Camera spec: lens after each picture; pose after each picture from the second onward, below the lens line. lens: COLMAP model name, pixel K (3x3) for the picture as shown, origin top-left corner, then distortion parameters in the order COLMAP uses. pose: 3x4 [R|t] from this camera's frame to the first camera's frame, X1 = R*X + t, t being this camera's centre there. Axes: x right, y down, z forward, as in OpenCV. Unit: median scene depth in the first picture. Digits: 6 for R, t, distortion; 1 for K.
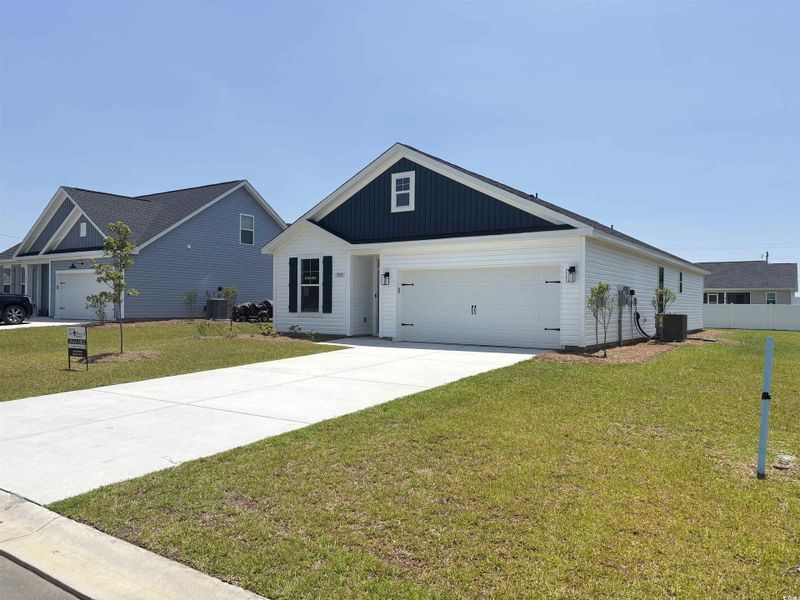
lens RADIAL K [[607.6, 0, 400.0], [0, 607.6, 300.0], [0, 0, 1]] dist [0.001871, -0.001340]
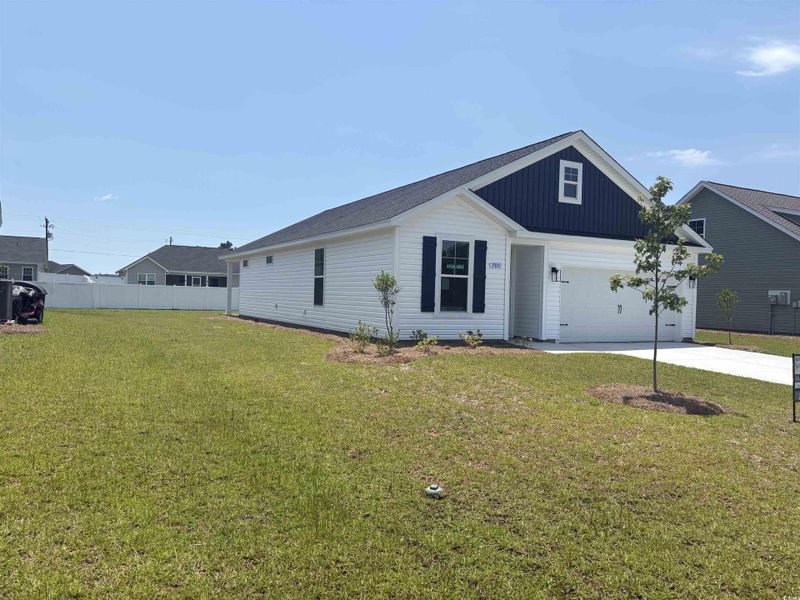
lens RADIAL K [[607.6, 0, 400.0], [0, 607.6, 300.0], [0, 0, 1]] dist [0.001871, -0.001340]
pose [[0.490774, 0.004781, 0.871274, -0.868095], [-0.023534, 0.999693, 0.007771, 0.001112], [-0.870969, -0.024318, 0.490736, 0.713094]]
